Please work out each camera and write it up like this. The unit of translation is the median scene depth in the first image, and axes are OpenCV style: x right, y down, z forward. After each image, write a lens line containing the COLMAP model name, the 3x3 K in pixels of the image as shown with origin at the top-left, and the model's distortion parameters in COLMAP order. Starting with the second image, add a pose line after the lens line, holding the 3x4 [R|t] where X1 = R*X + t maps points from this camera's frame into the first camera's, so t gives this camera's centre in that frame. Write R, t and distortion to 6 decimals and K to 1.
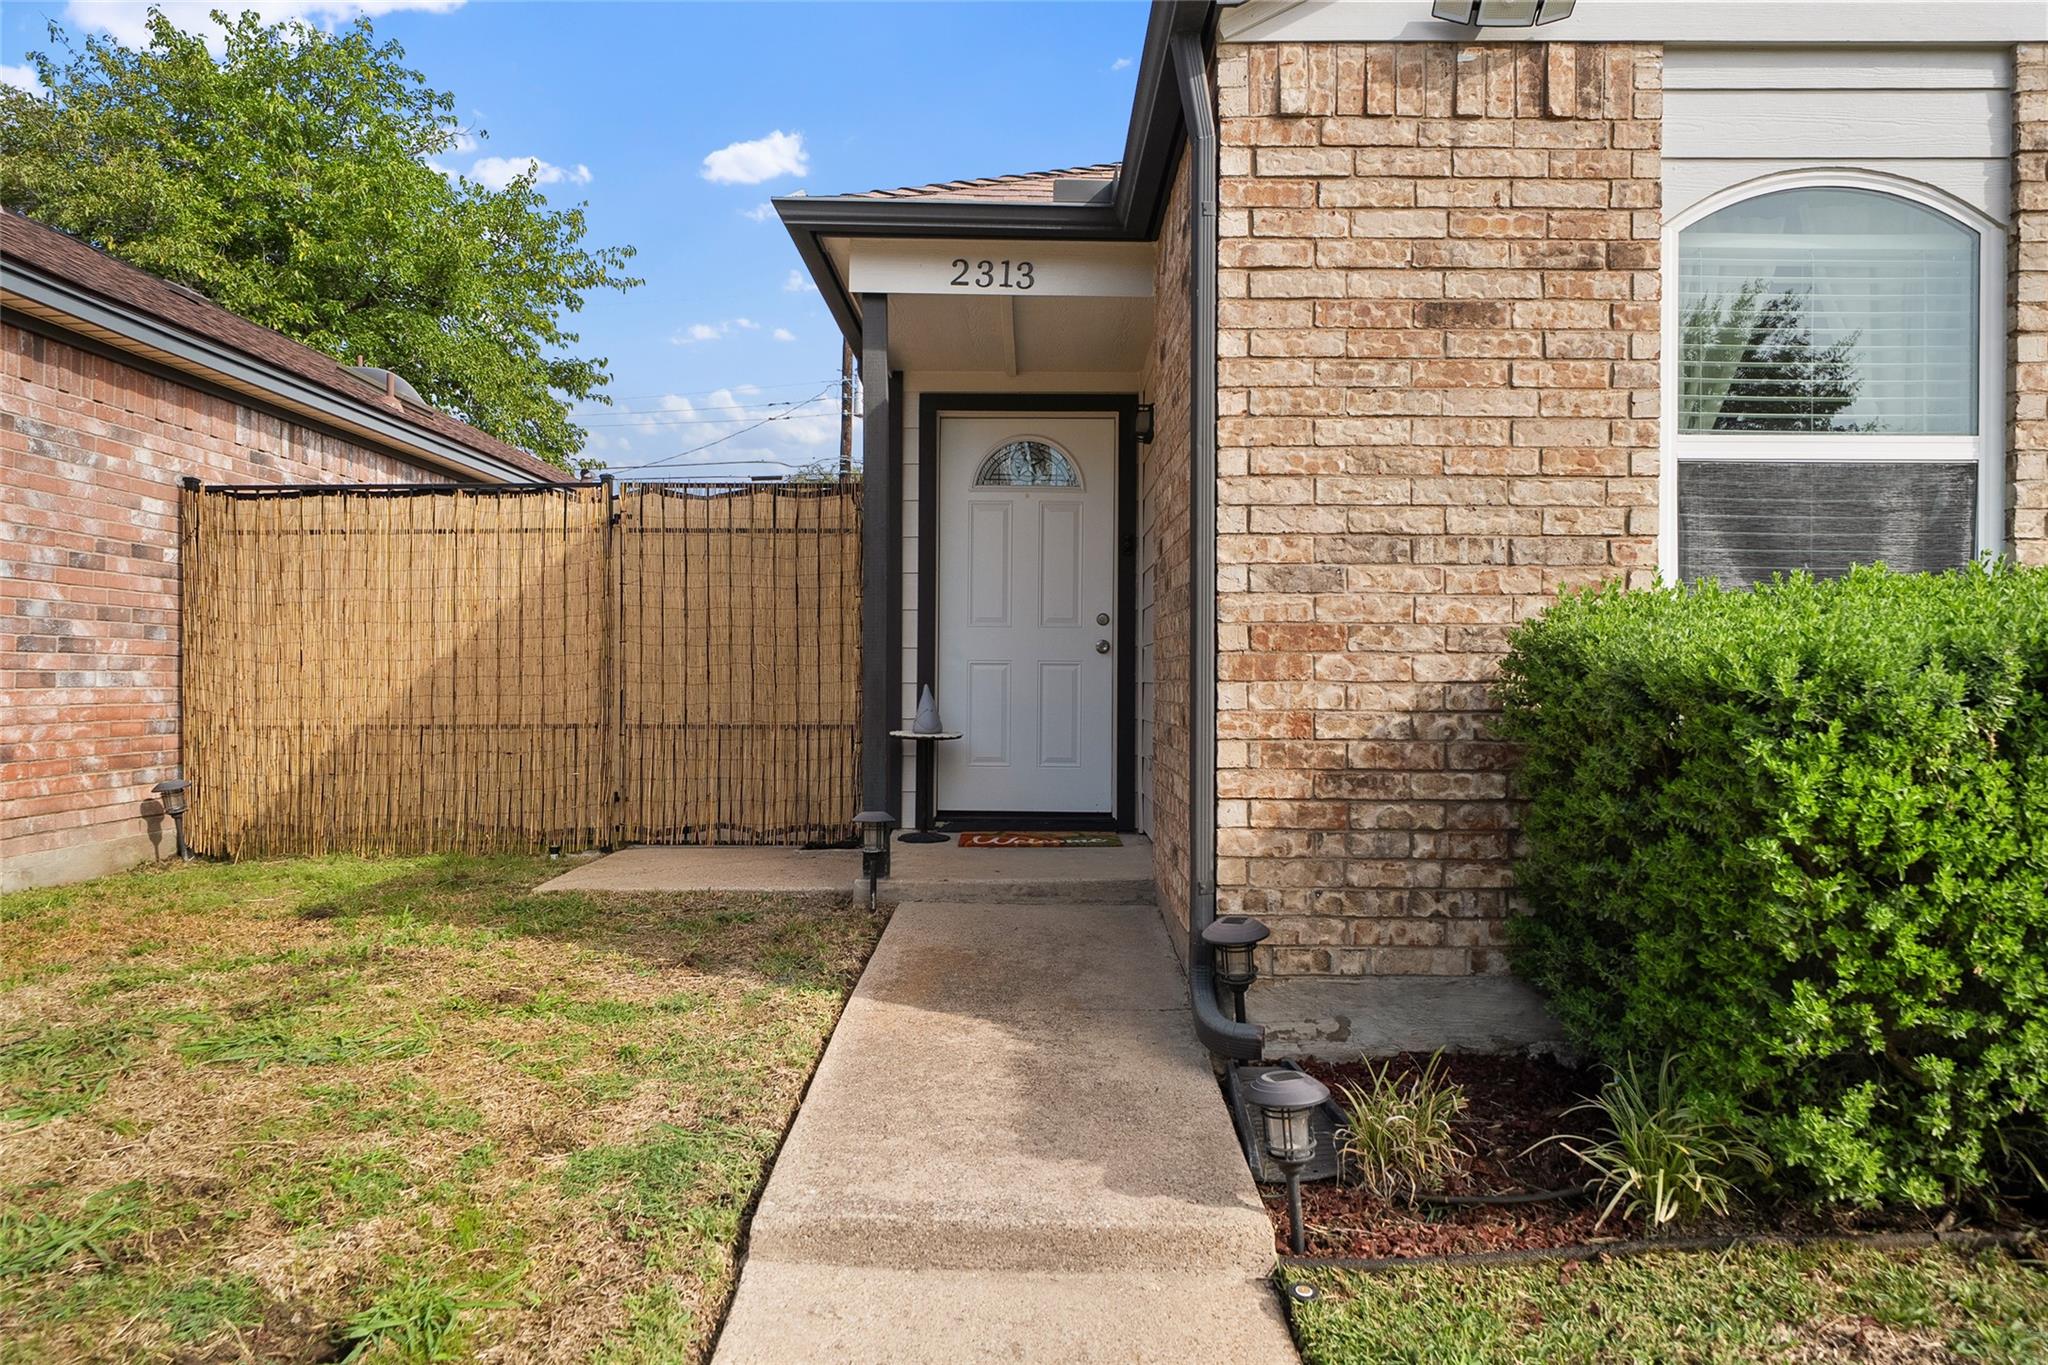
lens RADIAL K [[1370.6, 0, 1023.3], [0, 1370.6, 676.3], [0, 0, 1]] dist [-0.002049, 0.005025]
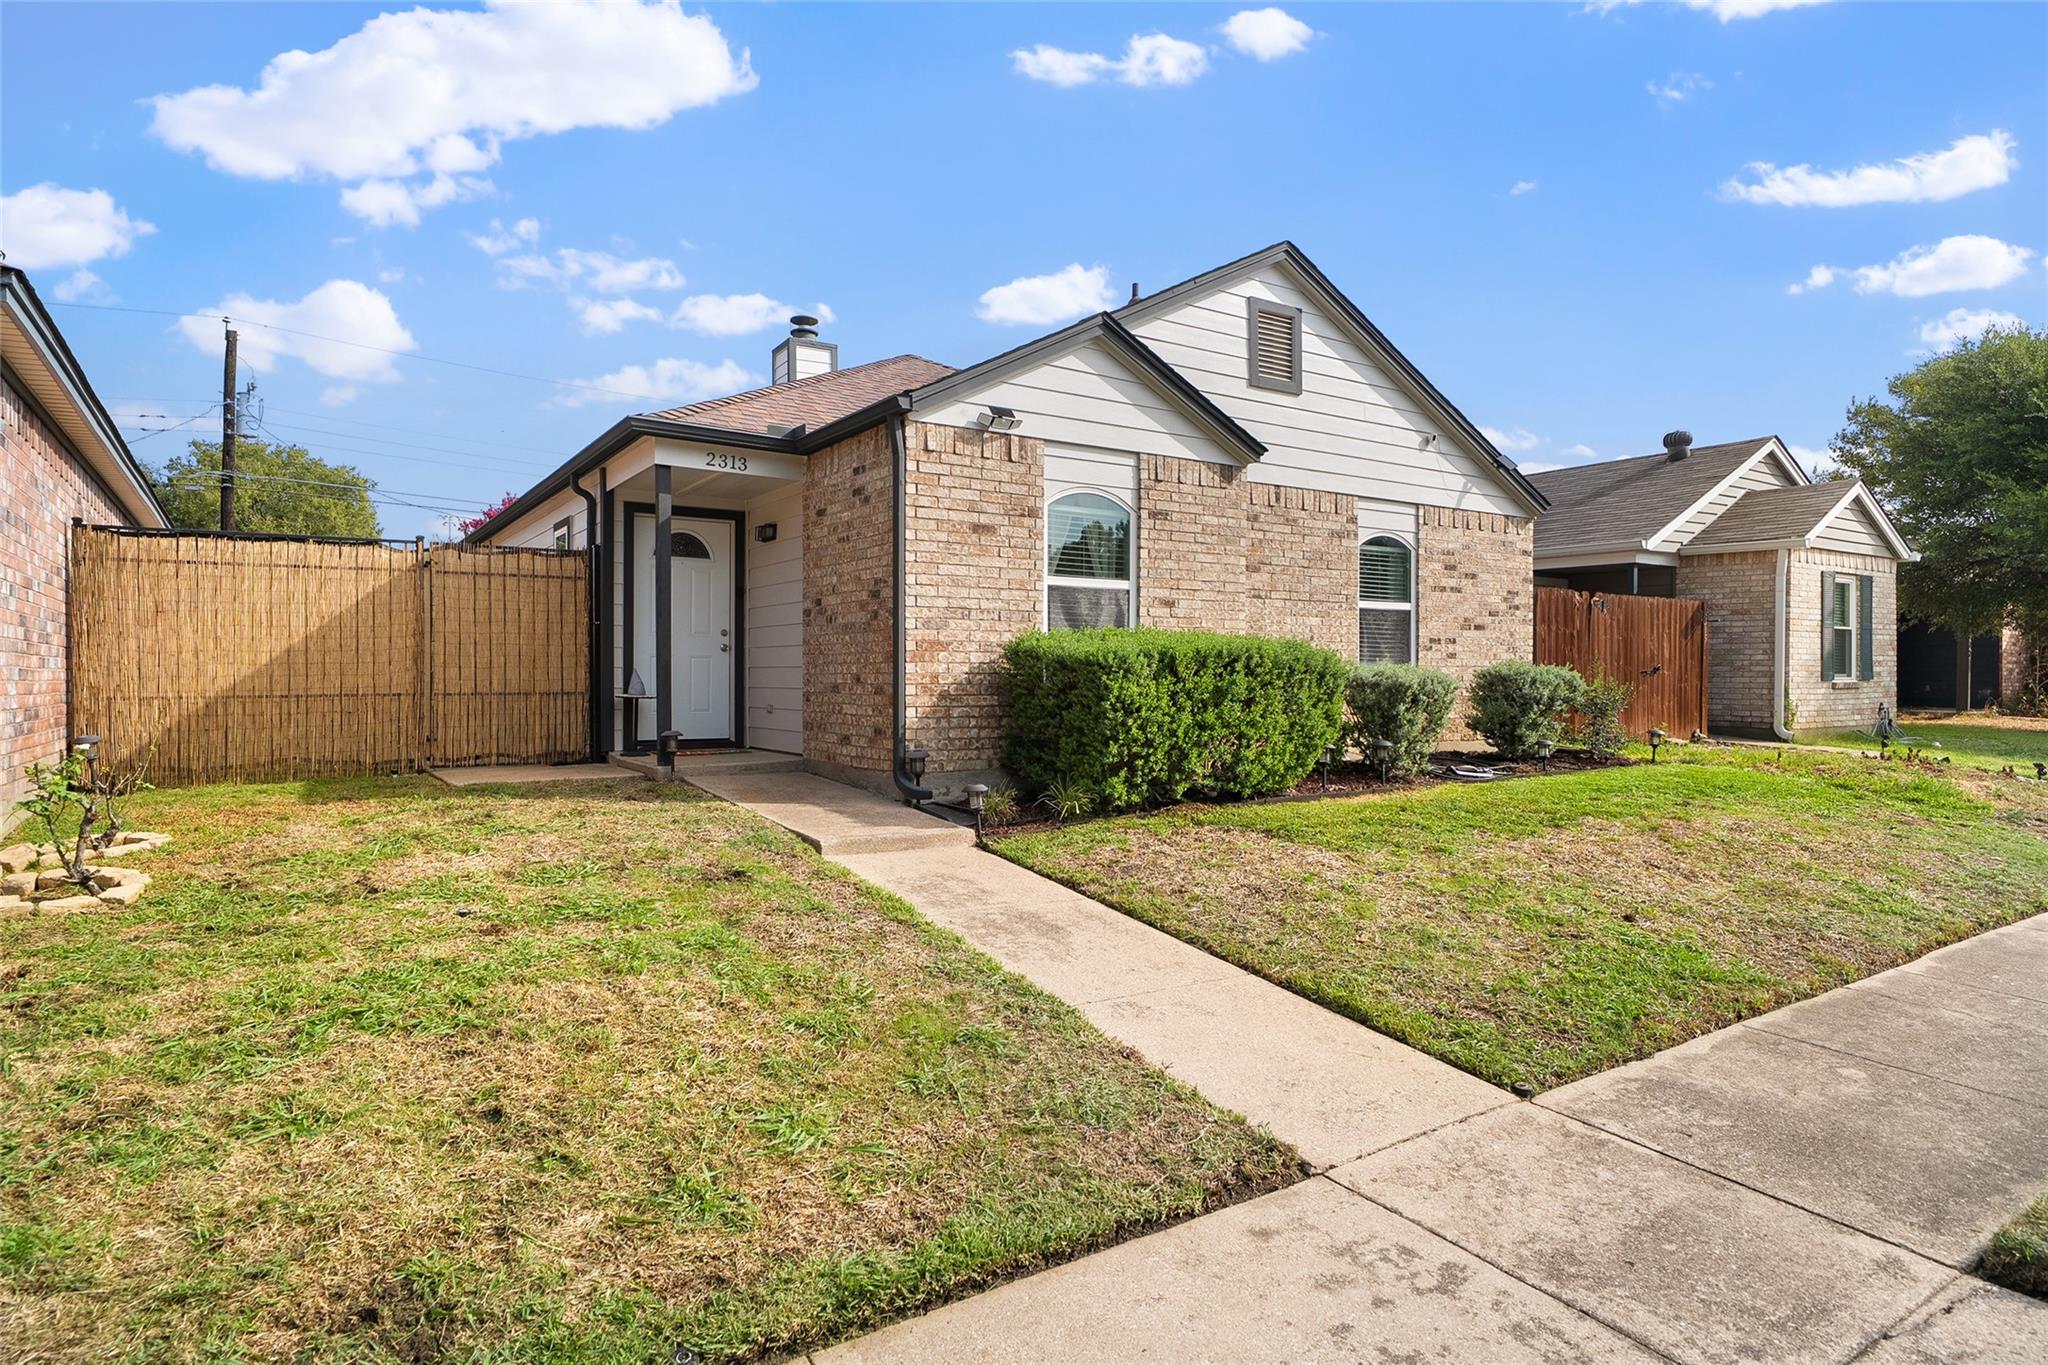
lens RADIAL K [[1118.1, 0, 1024.5], [0, 1118.1, 675.6], [0, 0, 1]] dist [0.001975, 0.000290]
pose [[0.830776, -0.002288, 0.556602, -0.863444], [0.001546, 0.999997, 0.001803, 0.025991], [-0.556605, -0.000637, 0.830777, -0.910332]]
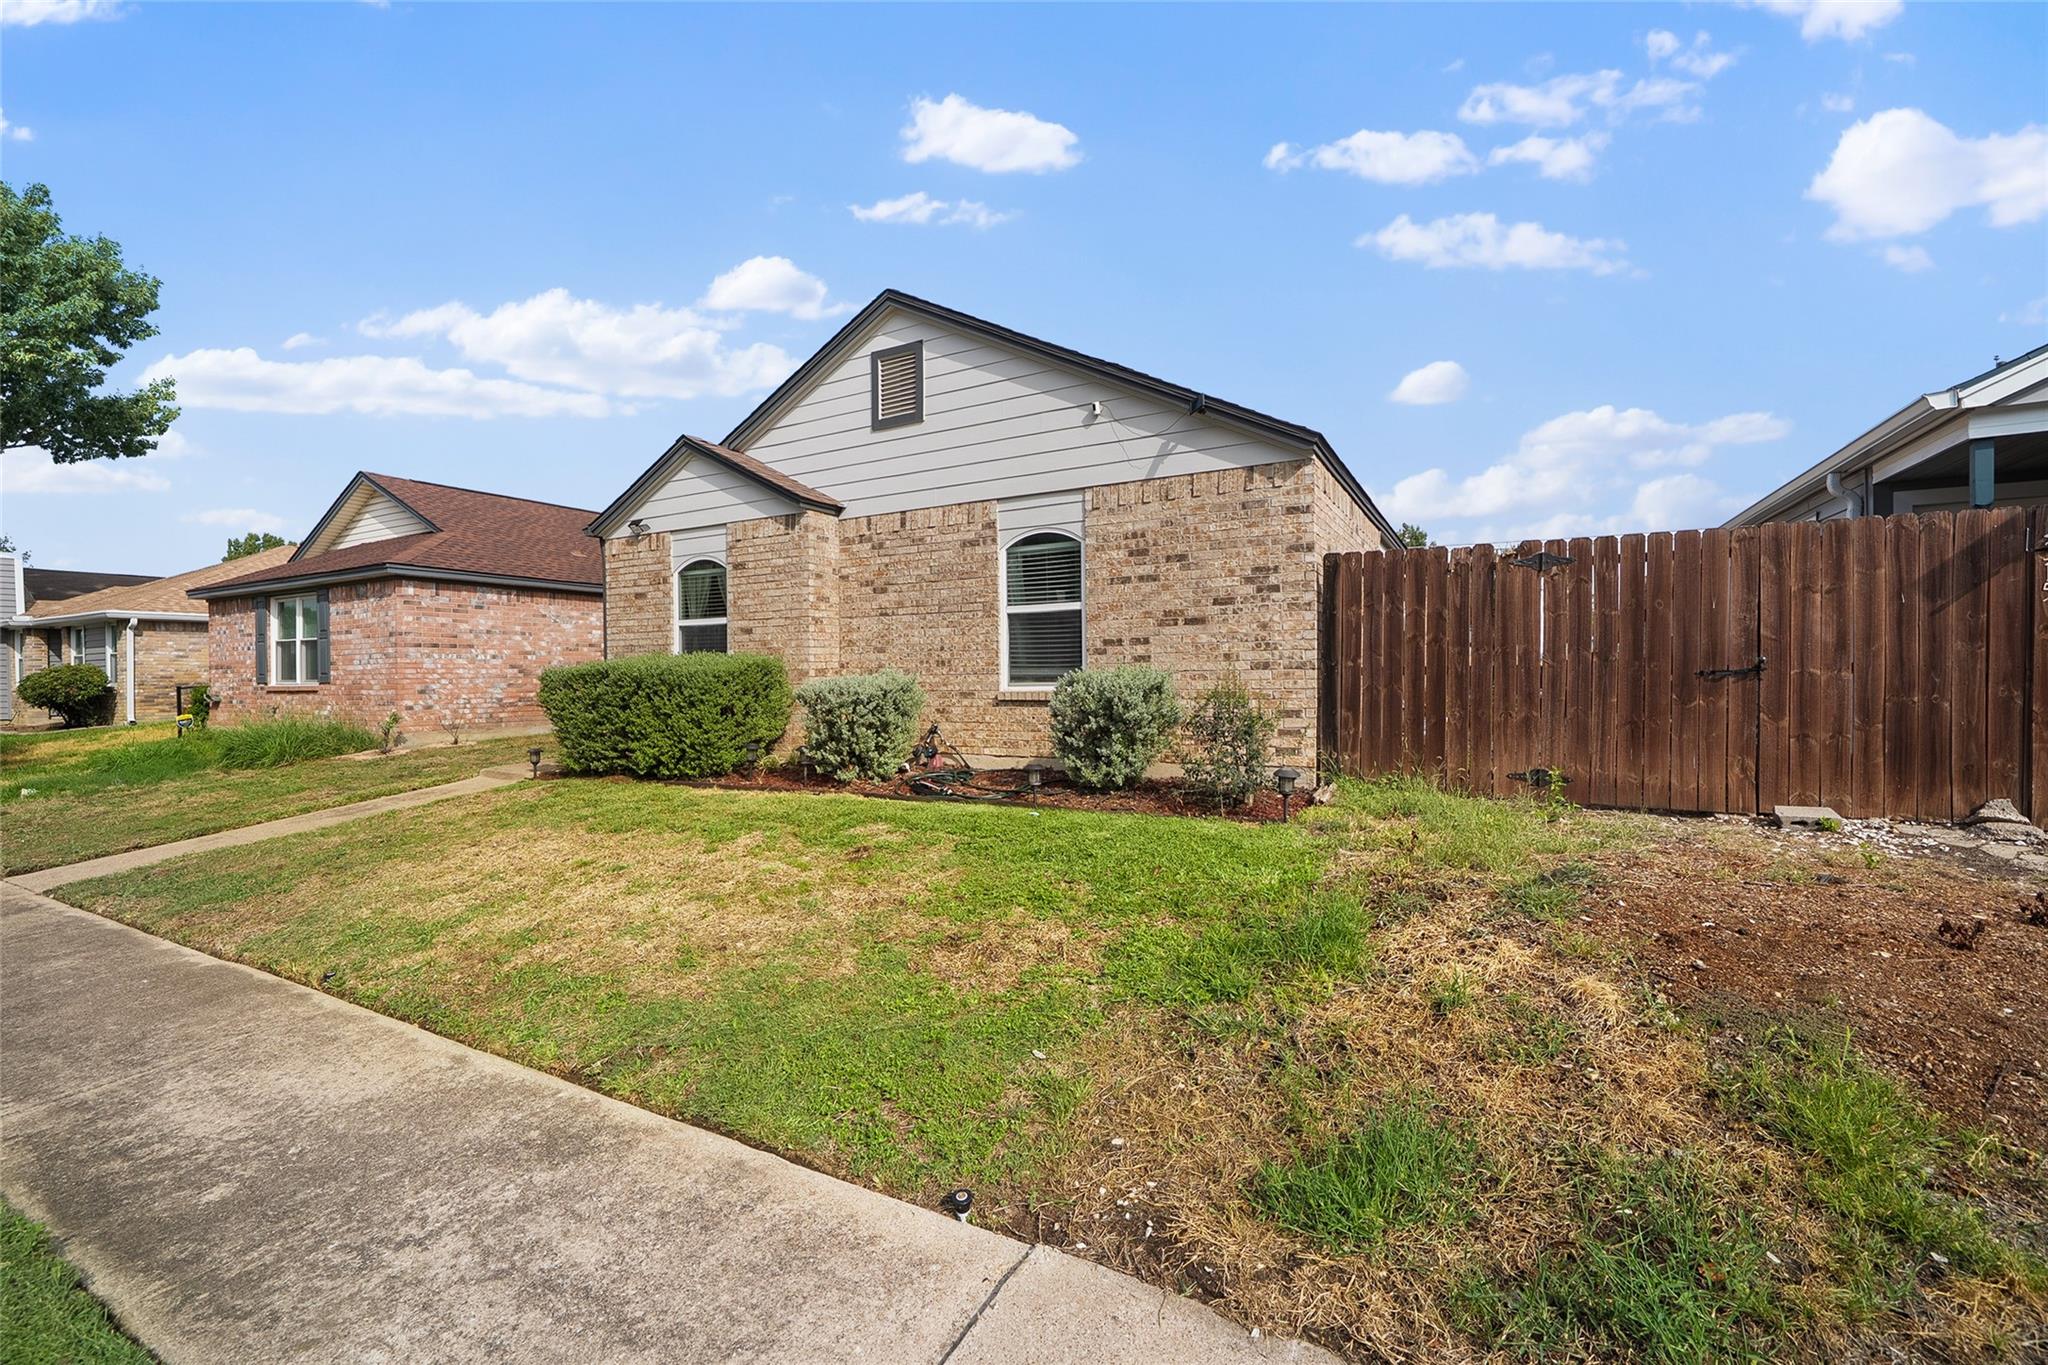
lens RADIAL K [[853.1, 0, 1021.2], [0, 853.1, 698.4], [0, 0, 1]] dist [0.000343, -0.000006]
pose [[0.874609, 0.001581, -0.484827, 2.768289], [0.012056, 0.999615, 0.025008, 0.017128], [0.484680, -0.027717, 0.874252, -0.852059]]
